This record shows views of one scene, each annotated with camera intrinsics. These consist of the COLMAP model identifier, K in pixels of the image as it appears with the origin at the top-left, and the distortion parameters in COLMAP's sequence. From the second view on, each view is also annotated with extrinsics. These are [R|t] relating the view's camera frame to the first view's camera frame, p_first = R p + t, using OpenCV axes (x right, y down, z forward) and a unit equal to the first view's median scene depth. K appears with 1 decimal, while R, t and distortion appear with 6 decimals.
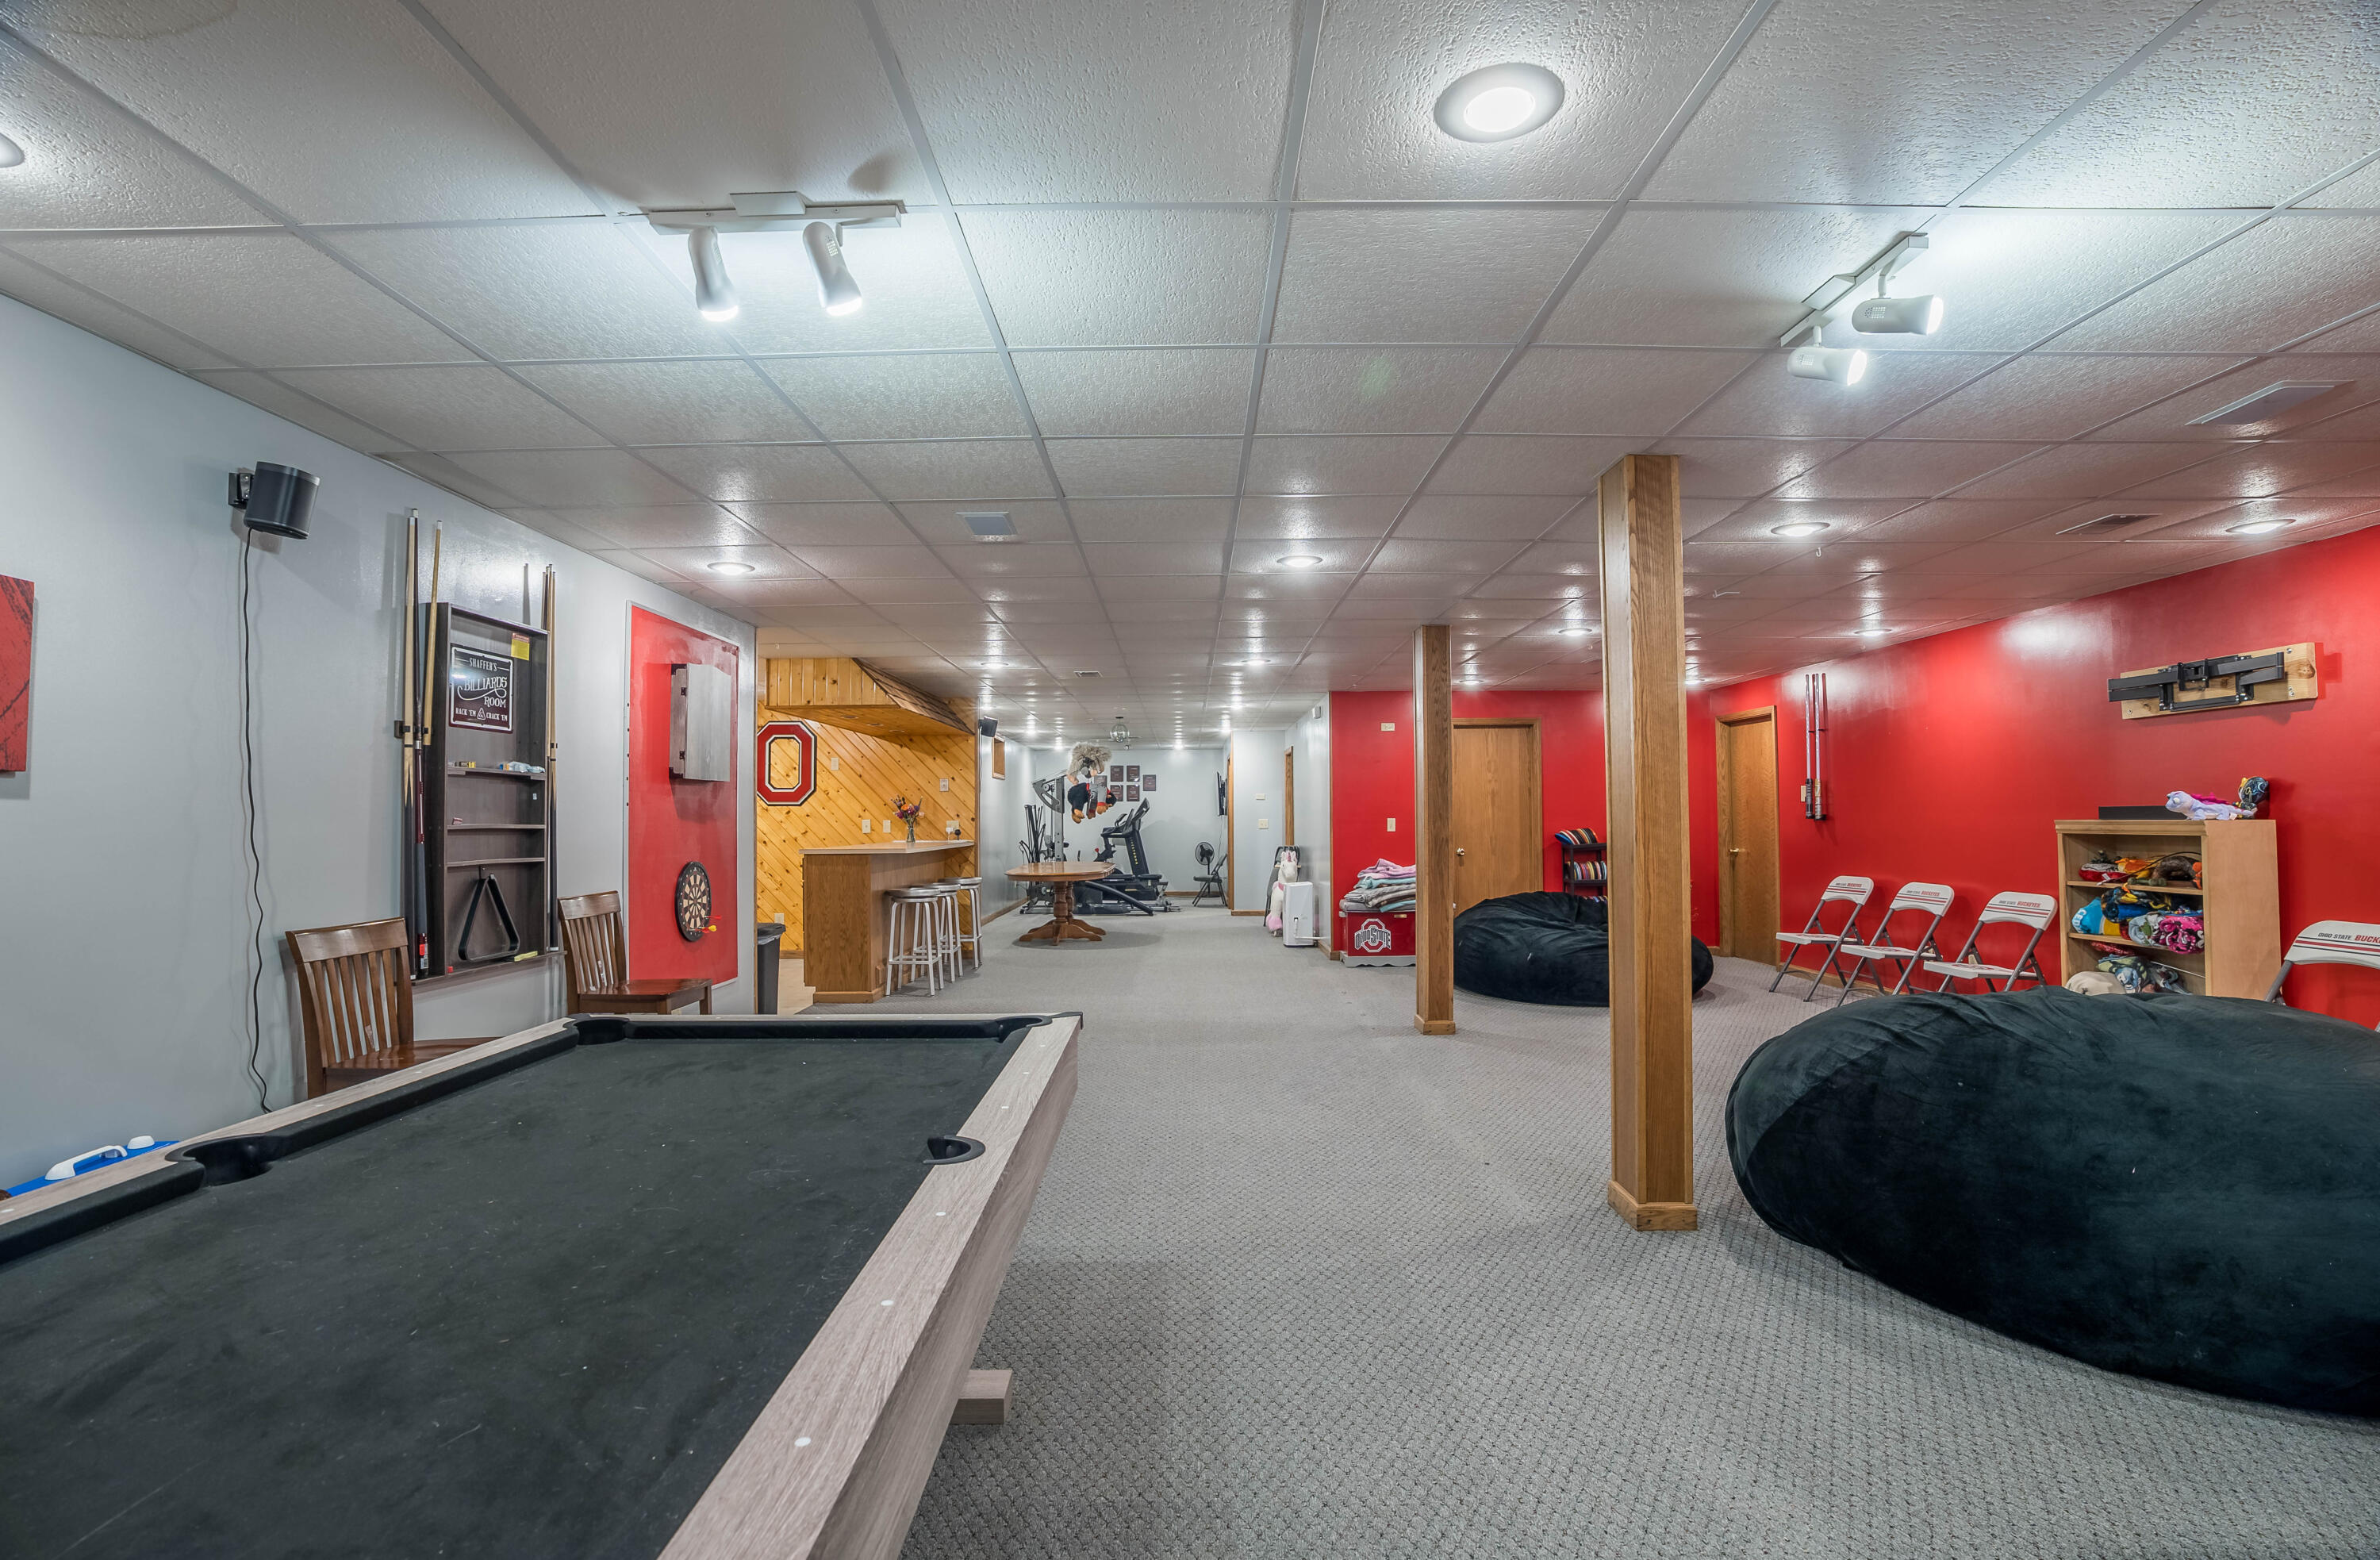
lens RADIAL K [[1098.6, 0, 1186.3], [0, 1098.6, 787.5], [0, 0, 1]] dist [-0.044169, 0.001194]
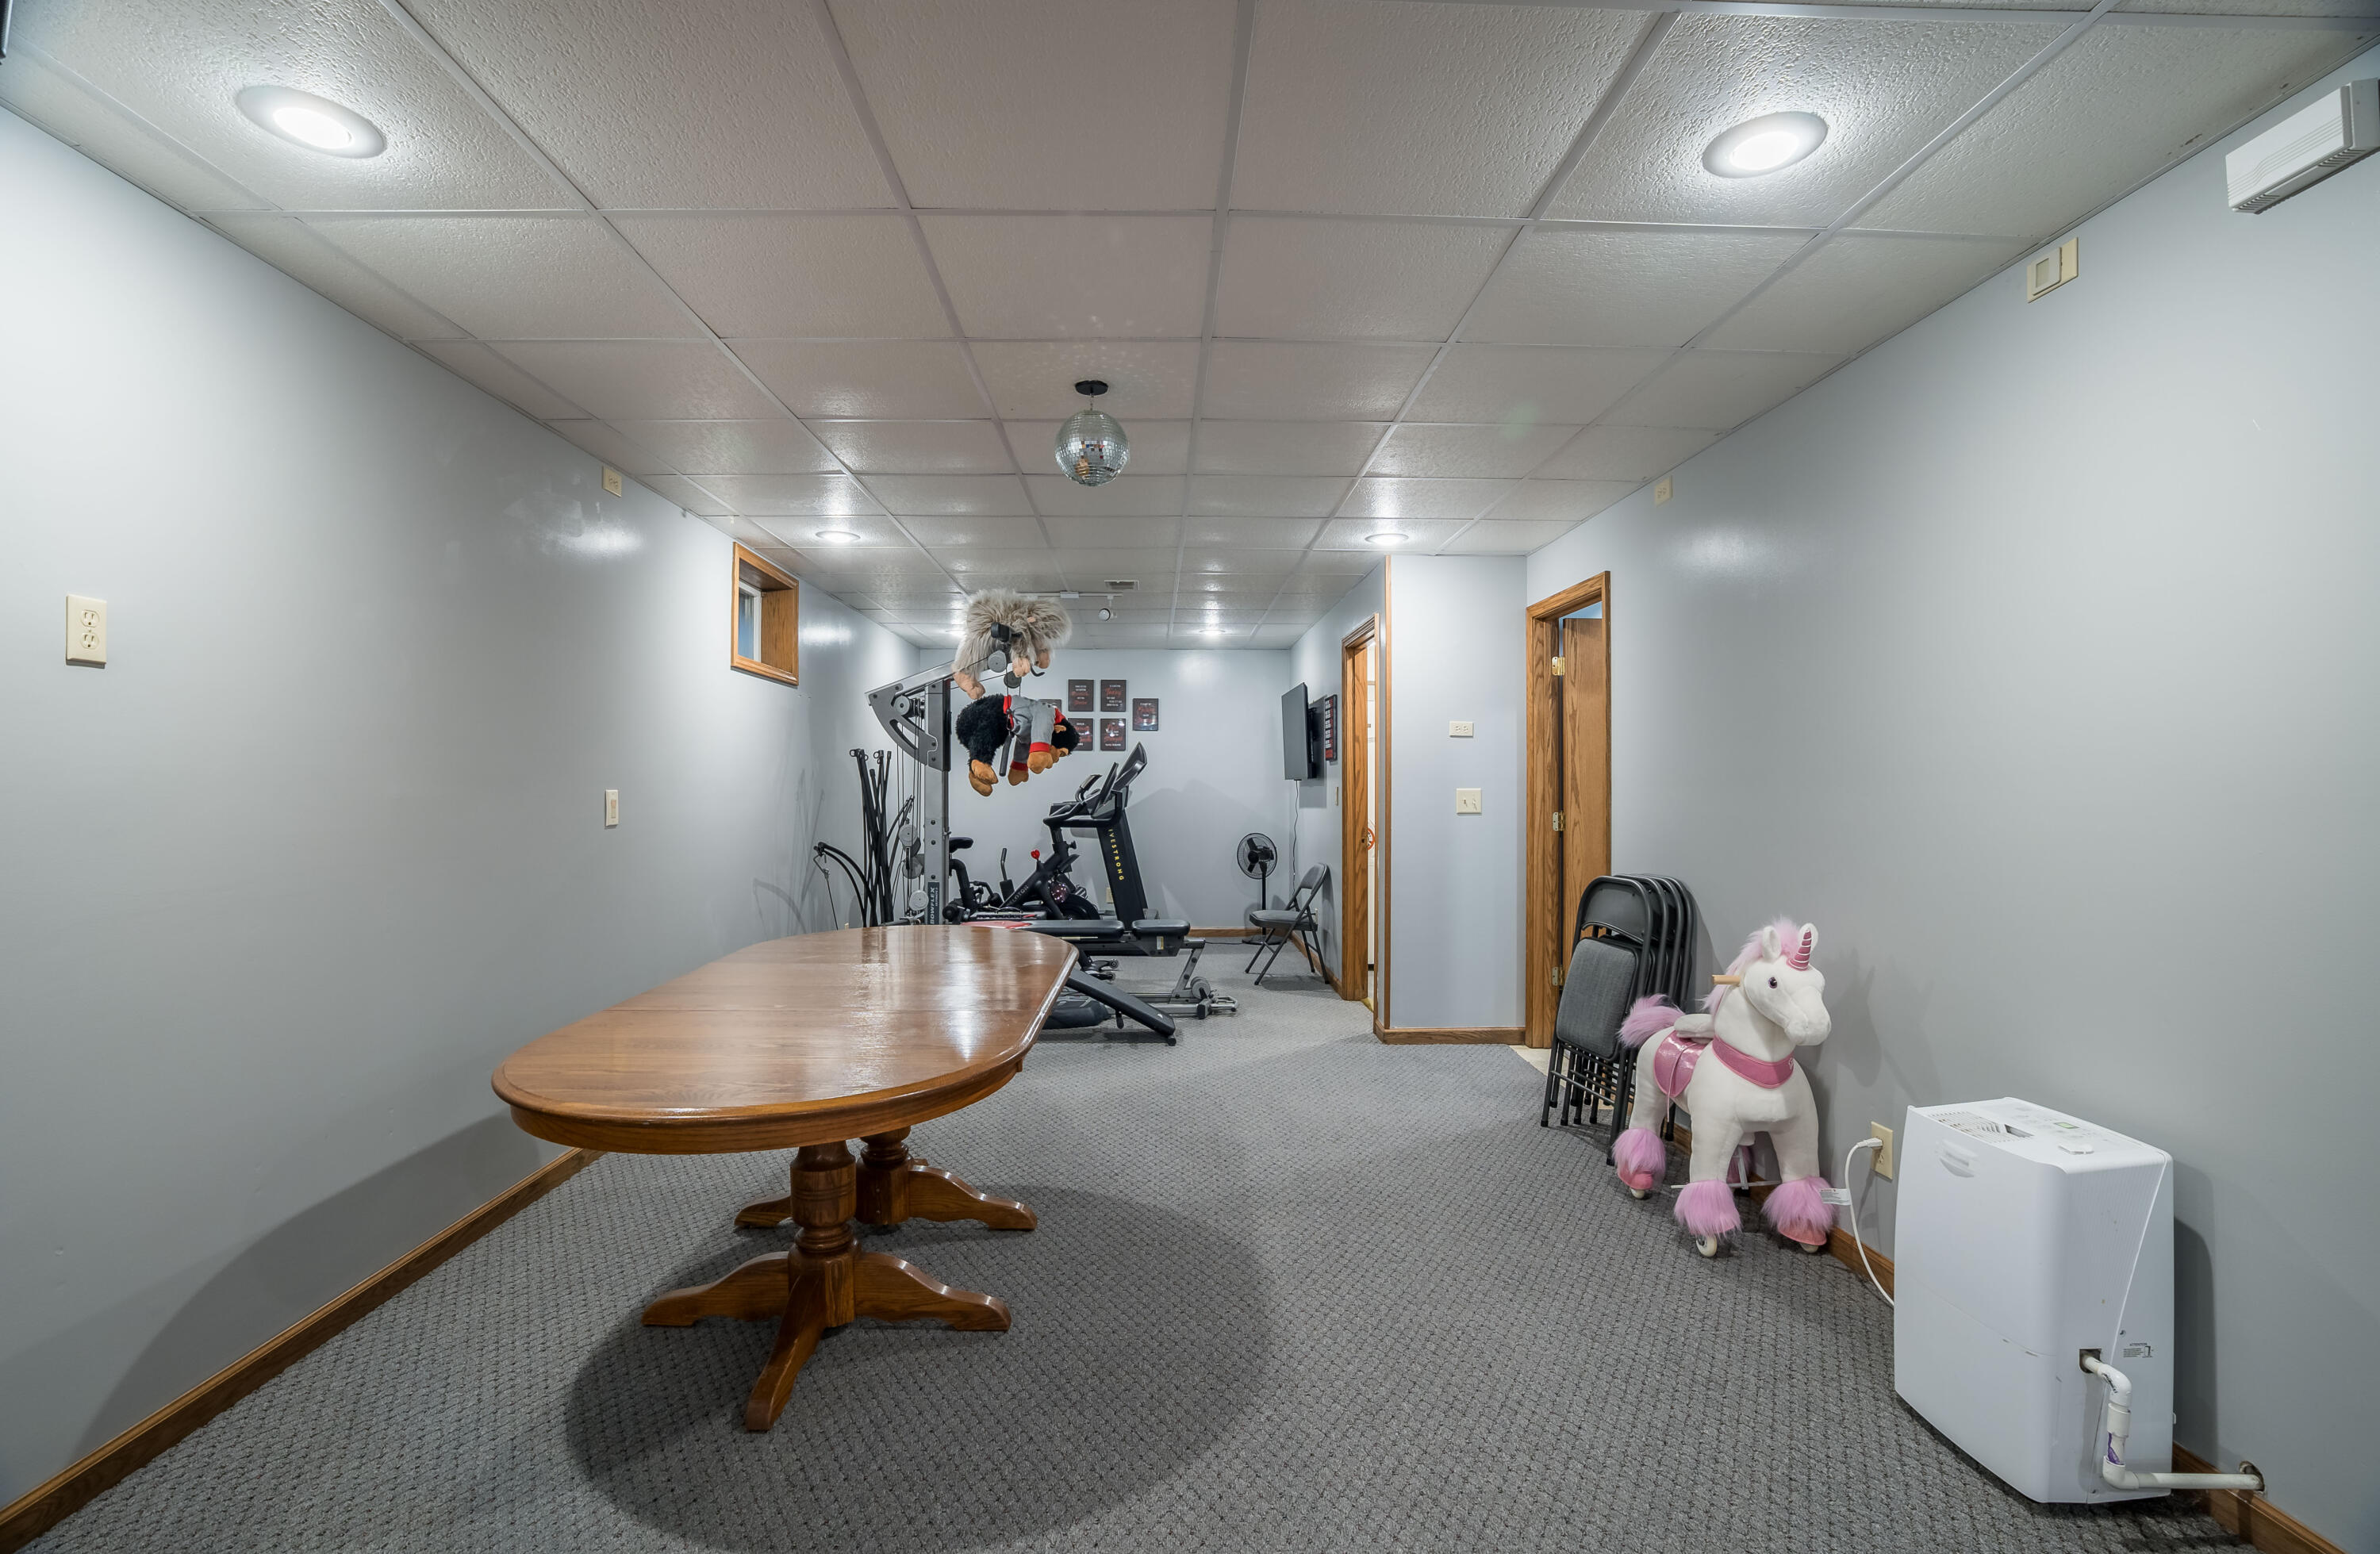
lens RADIAL K [[1098.4, 0, 1177.6], [0, 1098.4, 780.8], [0, 0, 1]] dist [-0.044169, 0.001194]
pose [[0.999699, 0.005905, 0.023814, -0.036197], [-0.006455, 0.999713, 0.023085, 0.017234], [-0.023671, -0.023232, 0.999450, 0.586243]]
